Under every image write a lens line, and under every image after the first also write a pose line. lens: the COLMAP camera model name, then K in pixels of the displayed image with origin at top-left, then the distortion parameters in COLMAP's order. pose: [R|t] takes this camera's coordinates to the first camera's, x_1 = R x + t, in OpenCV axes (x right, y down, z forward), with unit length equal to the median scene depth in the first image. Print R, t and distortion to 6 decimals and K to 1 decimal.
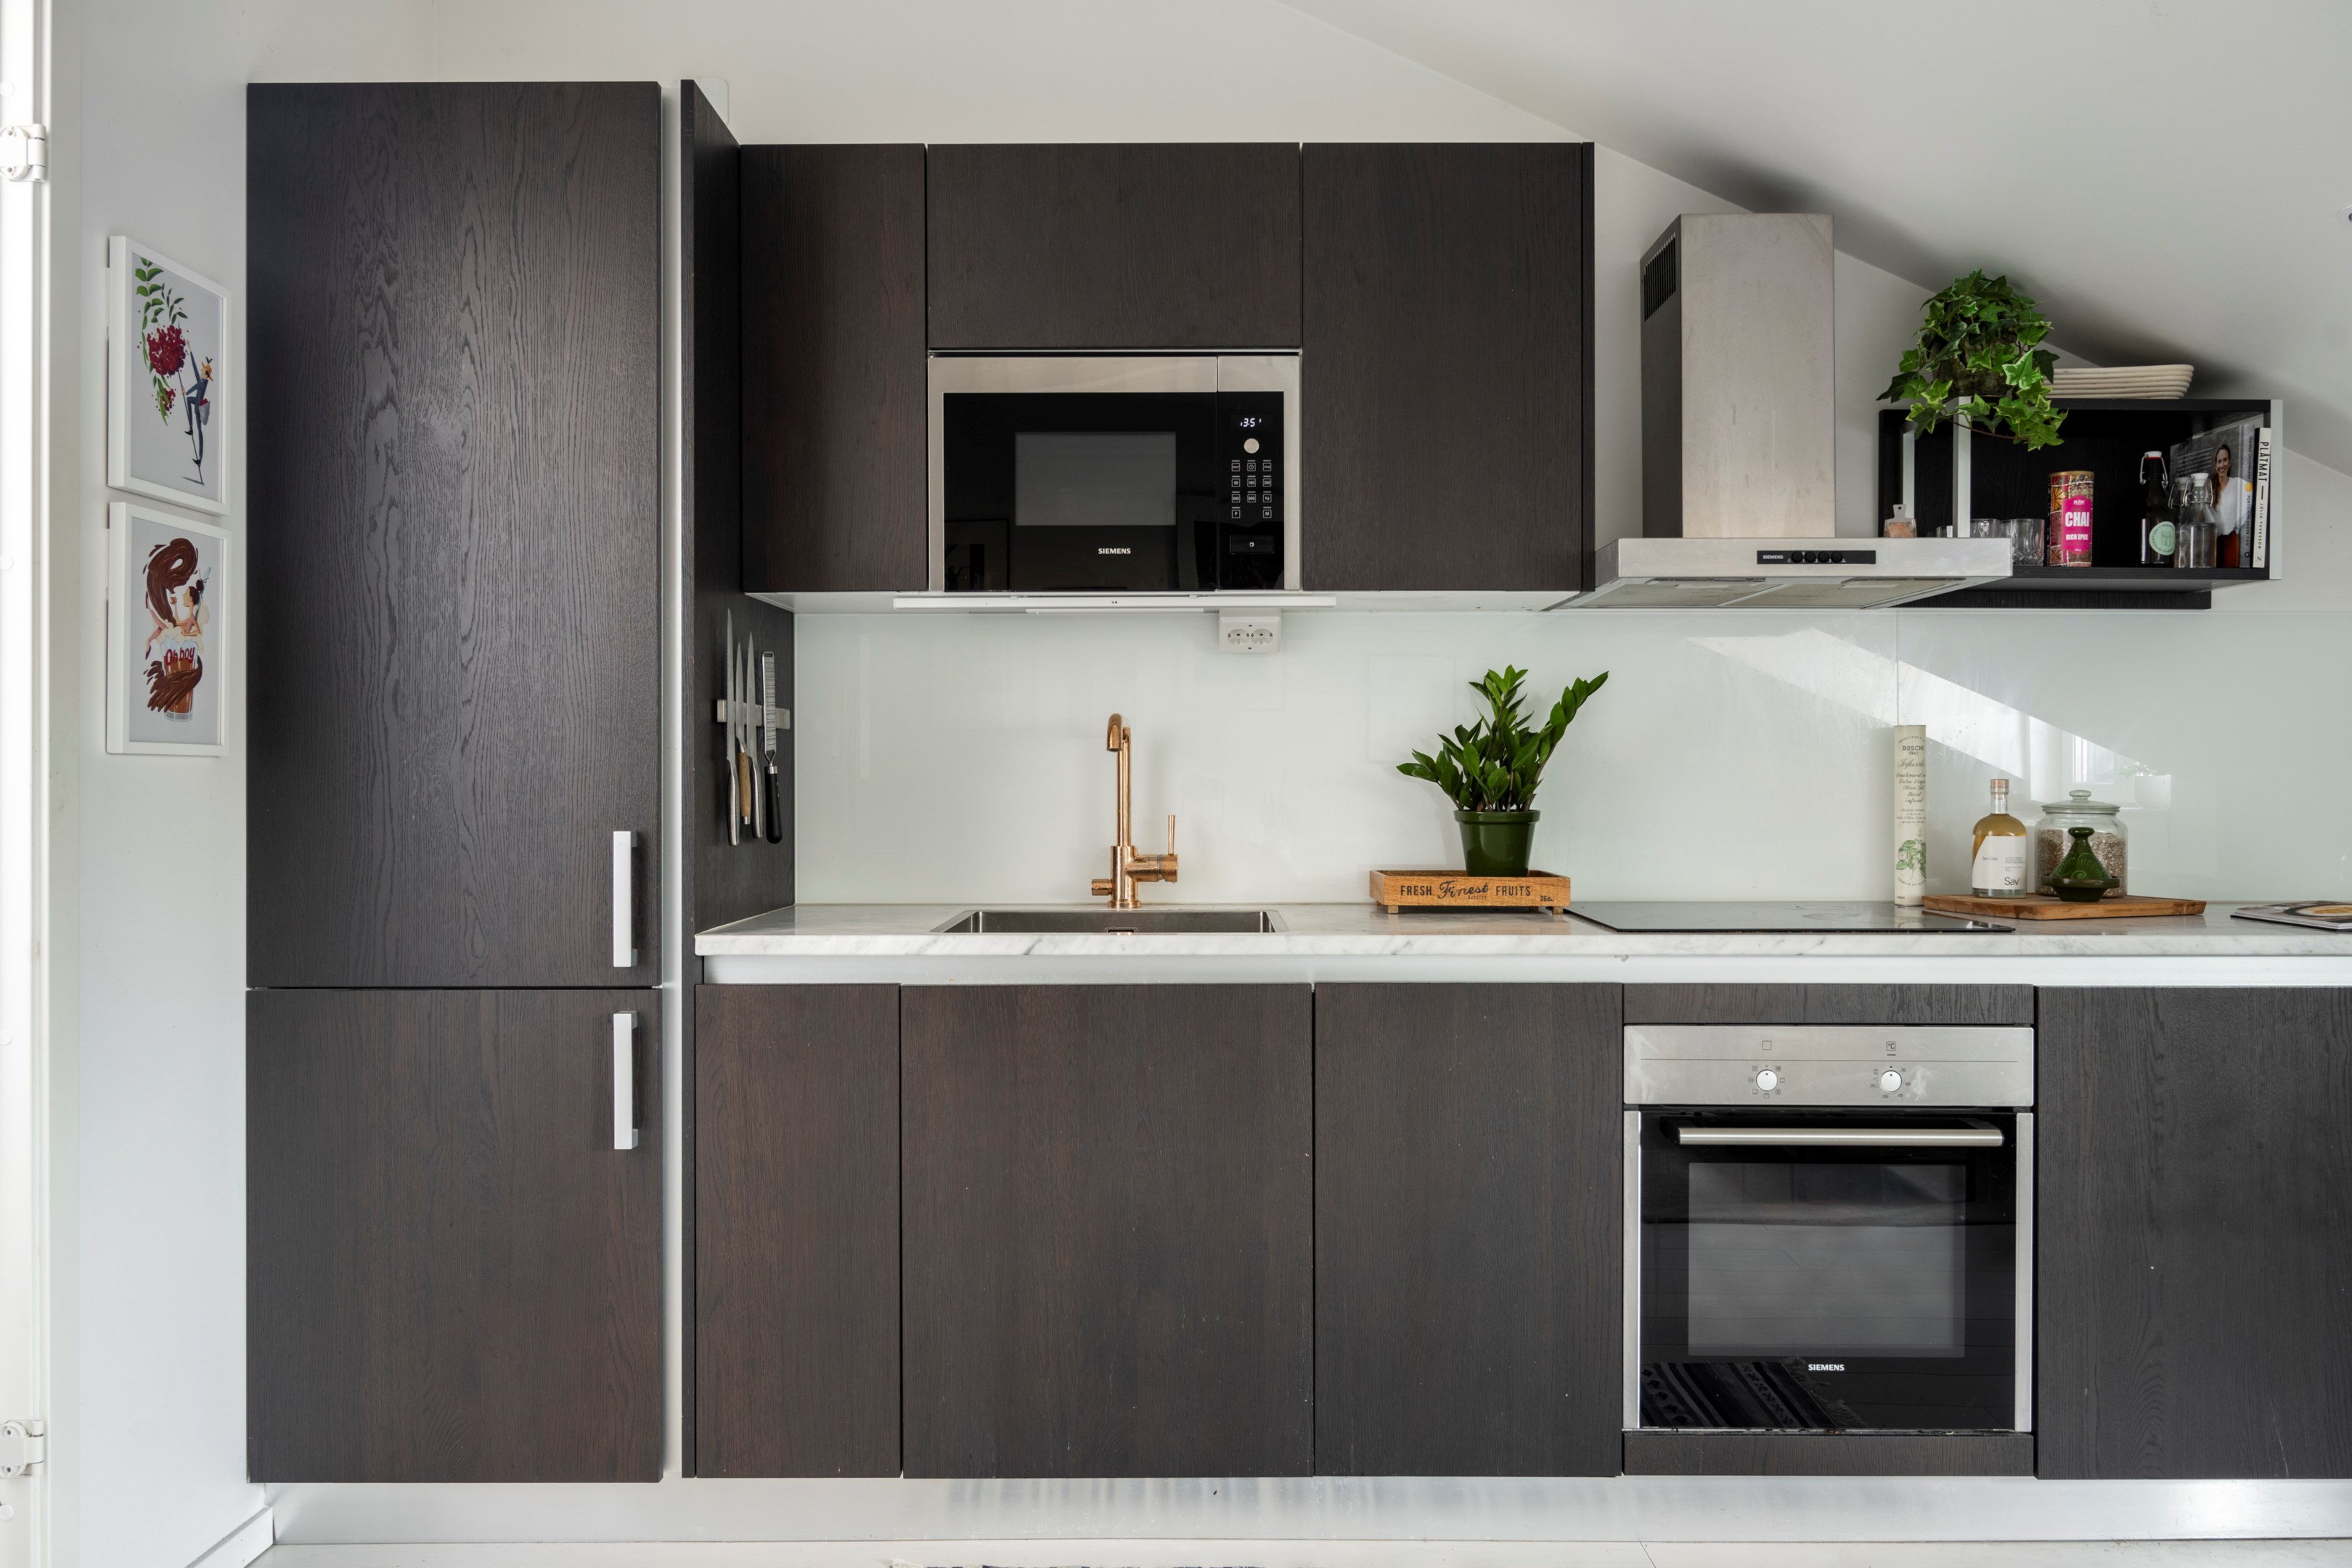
lens RADIAL K [[1647.8, 0, 1200.9], [0, 1647.8, 776.4], [0, 0, 1]] dist [-0.006346, 0.000059]
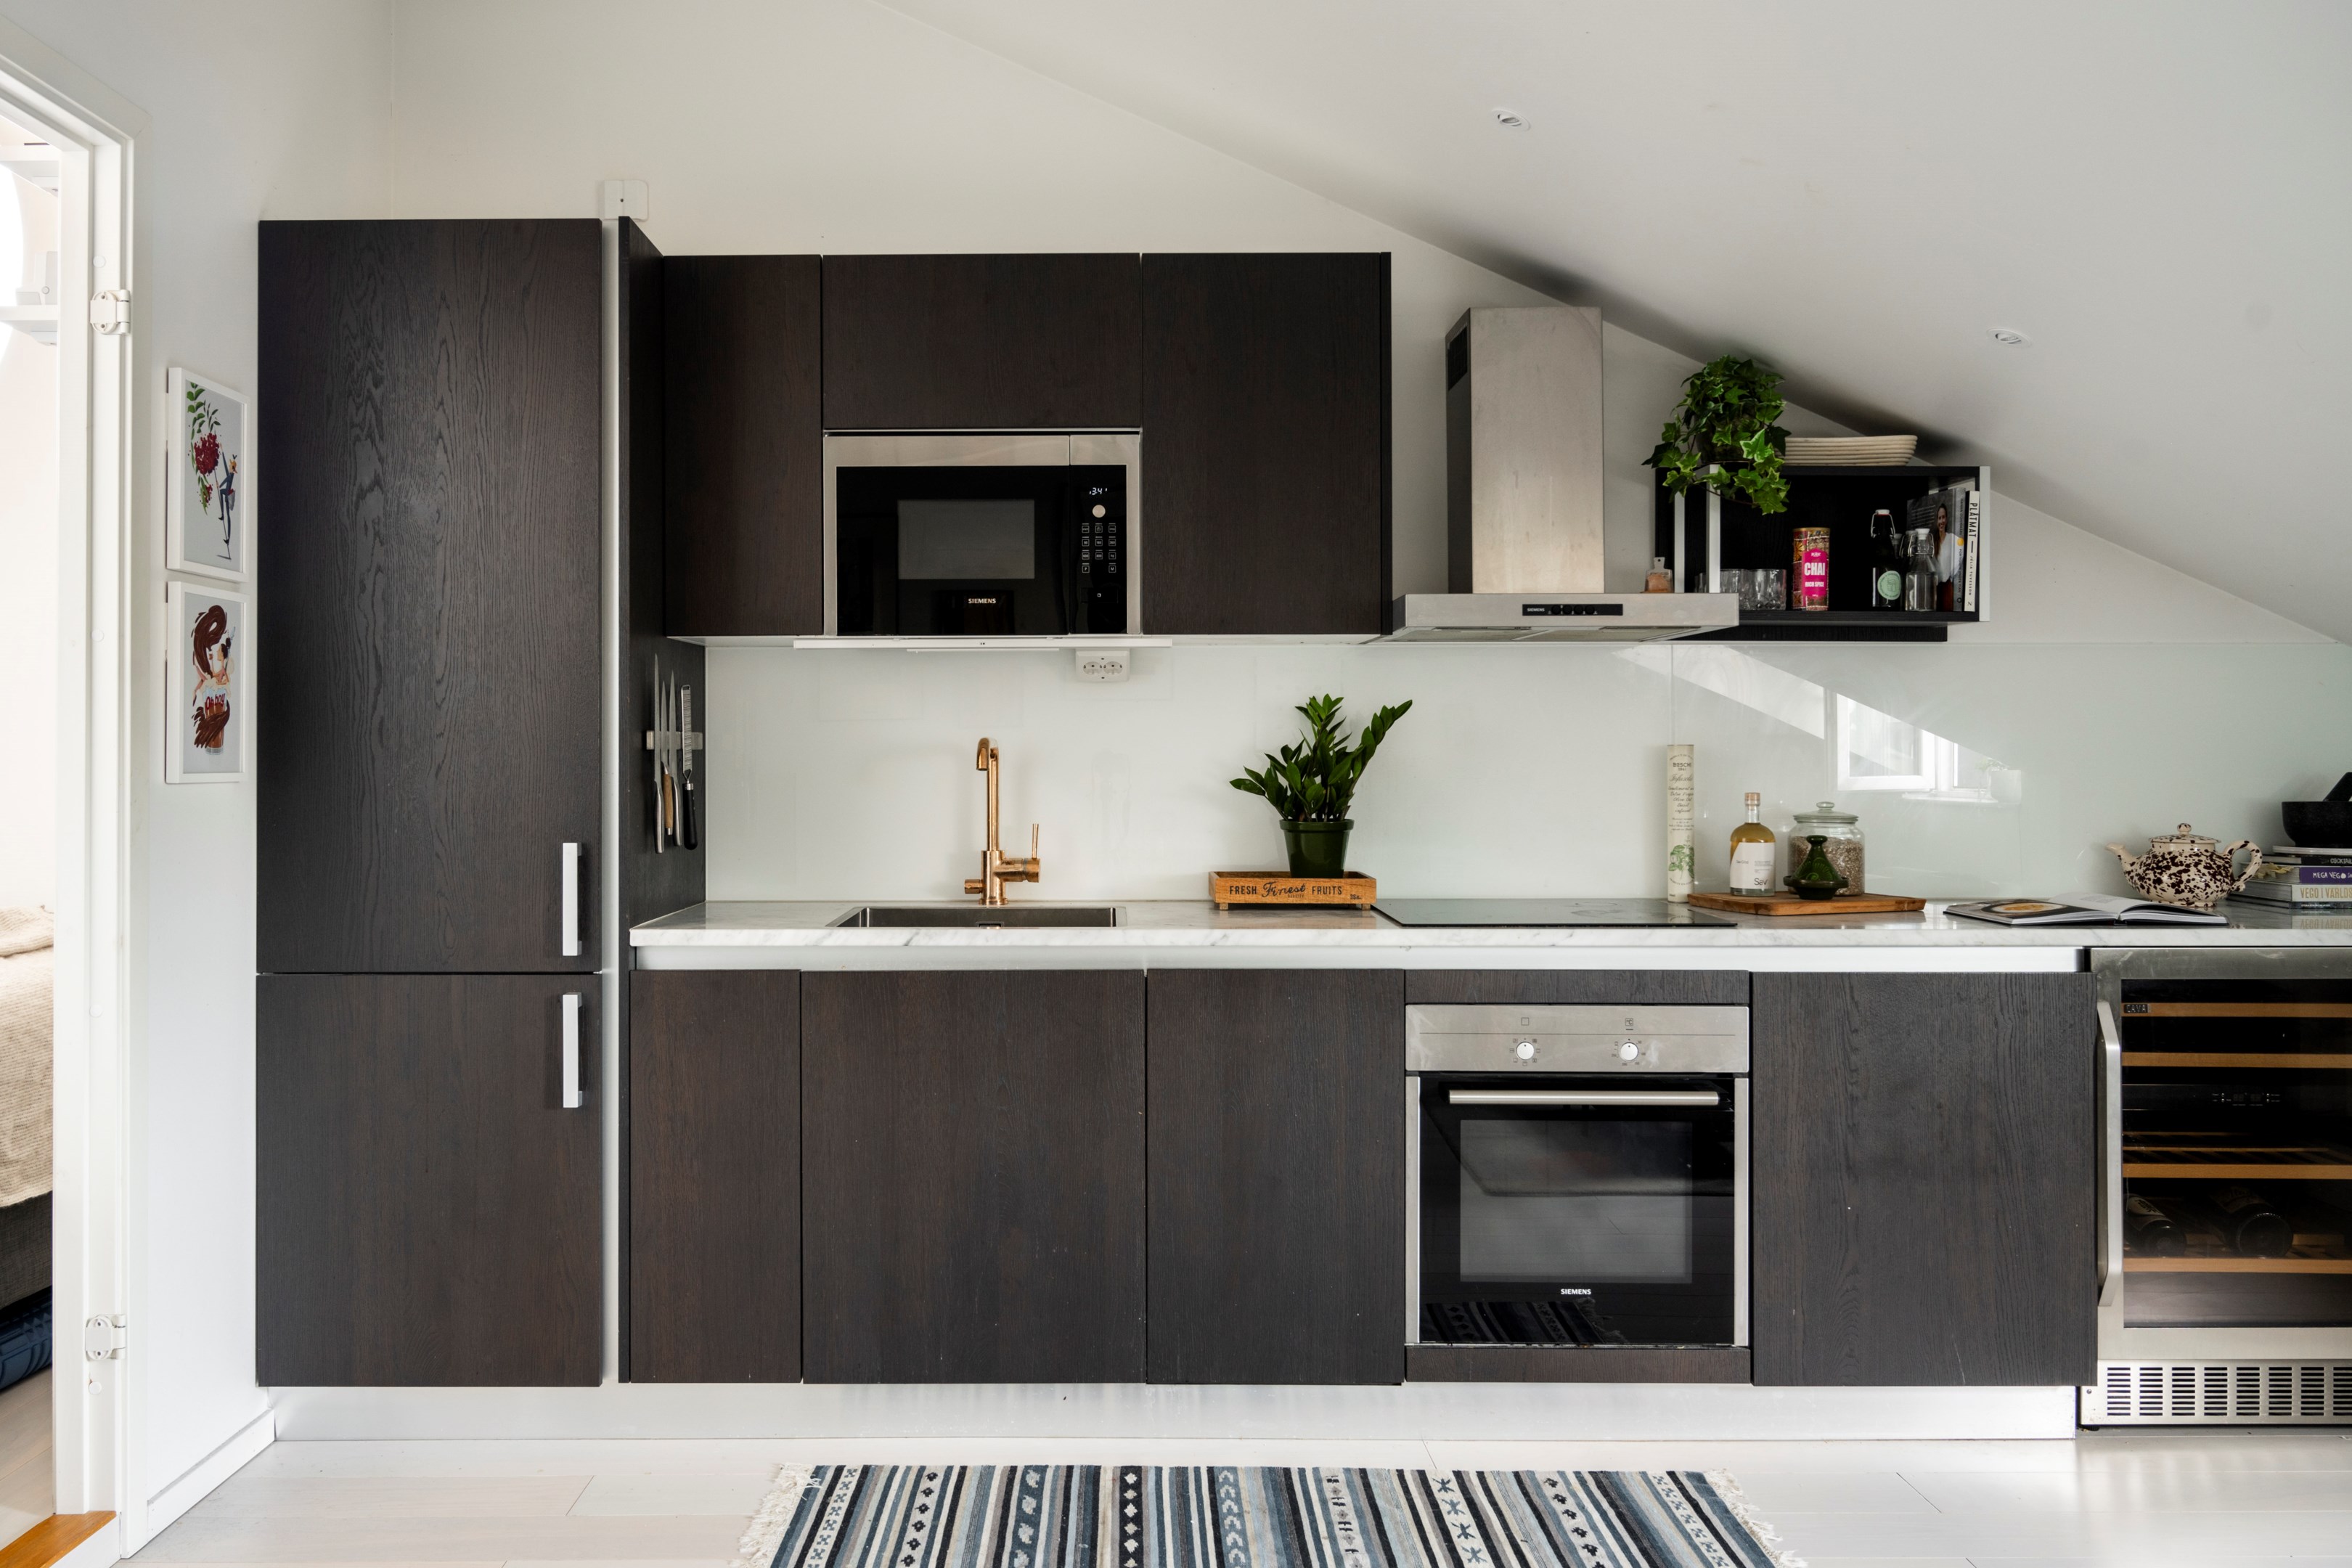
lens RADIAL K [[1803.6, 0, 1098.0], [0, 1803.6, 736.0], [0, 0, 1]] dist [-0.007748, 0.000722]
pose [[0.999982, -0.000718, -0.005894, 0.037538], [0.000672, 0.999969, -0.007860, -0.030616], [0.005899, 0.007855, 0.999952, -0.282502]]
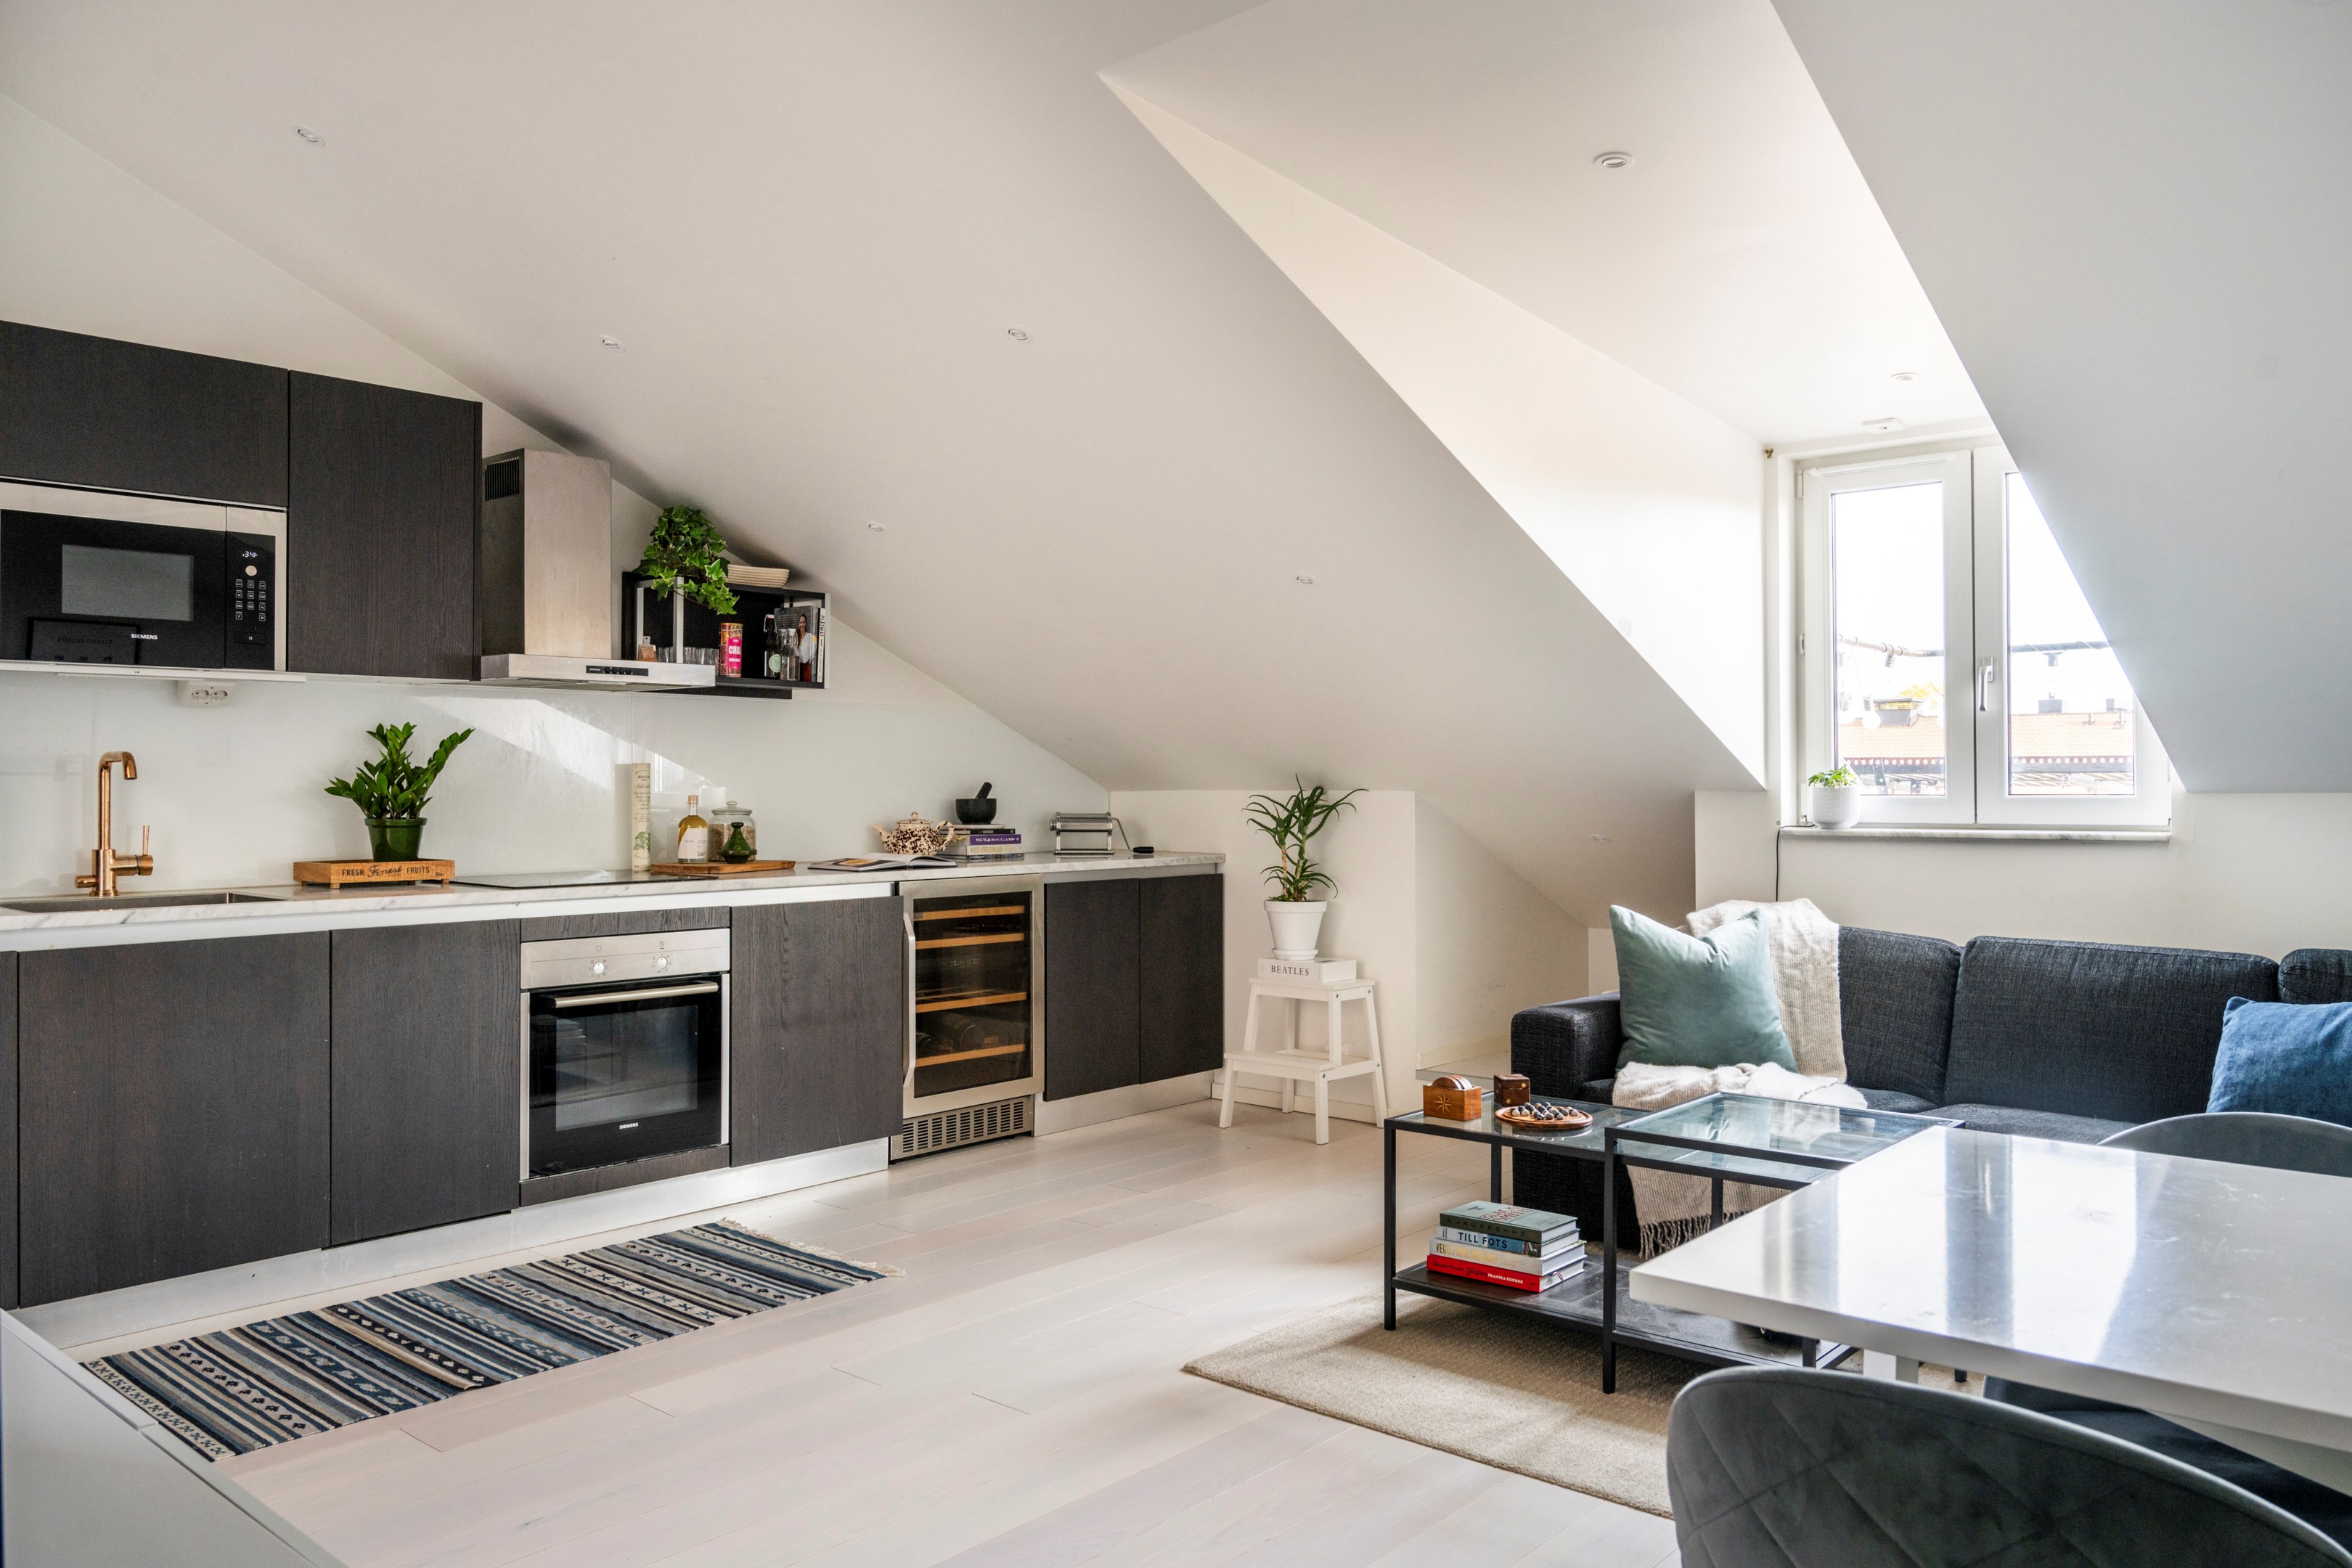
lens RADIAL K [[1669.5, 0, 1184.4], [0, 1669.5, 770.8], [0, 0, 1]] dist [-0.003662, -0.000621]
pose [[0.660914, 0.004727, 0.750447, -0.530427], [-0.000528, 0.999983, -0.005834, -0.015435], [-0.750461, 0.003460, 0.660905, -0.594313]]
